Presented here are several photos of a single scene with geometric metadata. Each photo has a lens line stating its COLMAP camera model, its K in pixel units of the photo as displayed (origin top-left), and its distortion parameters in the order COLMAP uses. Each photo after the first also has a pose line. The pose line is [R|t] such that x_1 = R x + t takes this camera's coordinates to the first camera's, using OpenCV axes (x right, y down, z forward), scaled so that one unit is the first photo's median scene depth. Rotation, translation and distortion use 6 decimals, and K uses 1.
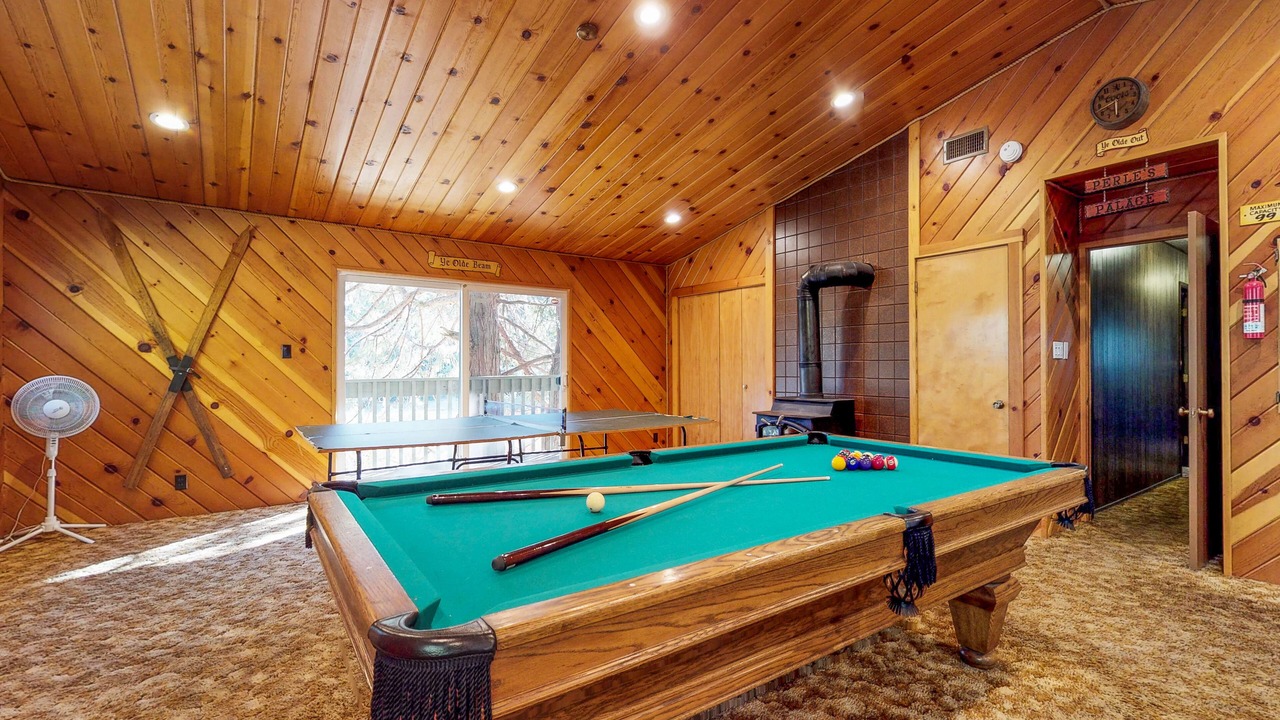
lens RADIAL K [[575.5, 0, 640.4], [0, 575.5, 363.5], [0, 0, 1]] dist [0.000103, -0.000765]
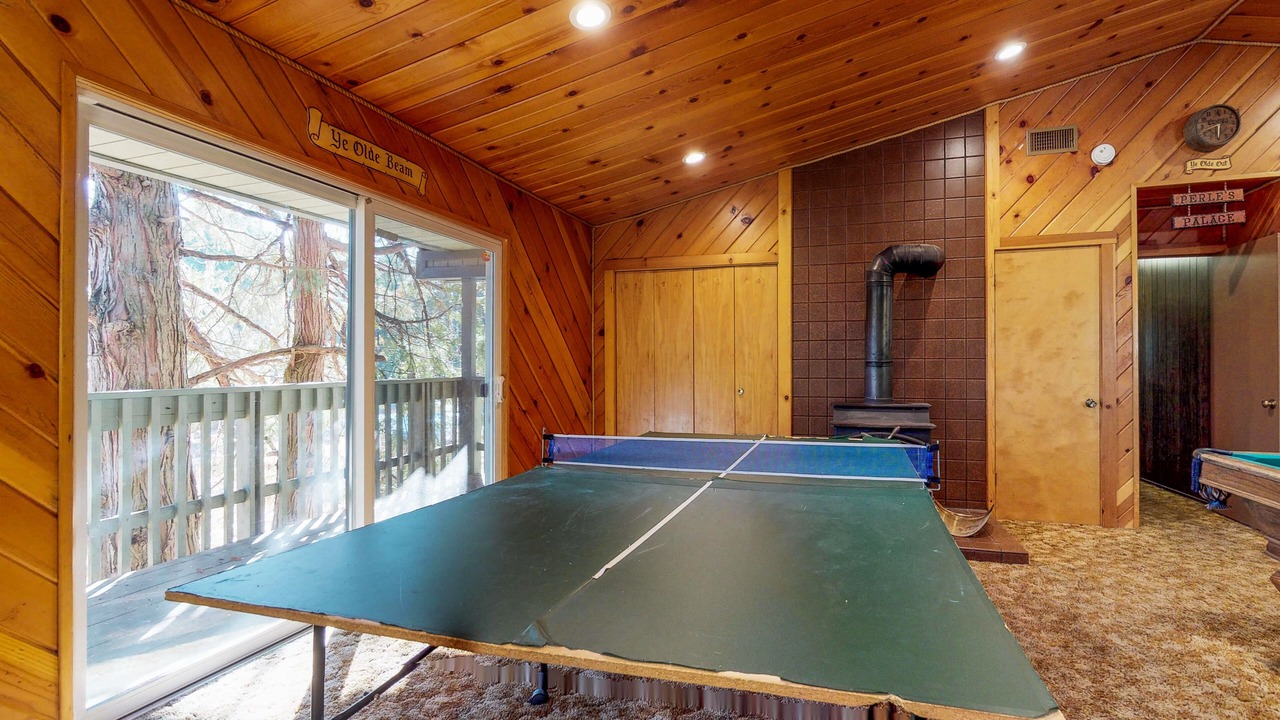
lens RADIAL K [[582.8, 0, 663.7], [0, 582.8, 362.9], [0, 0, 1]] dist [-0.001246, -0.000205]
pose [[0.786643, 0.003619, 0.617397, -0.492422], [-0.001454, 0.999991, -0.004009, 0.004964], [-0.617406, 0.002256, 0.786642, 0.545796]]
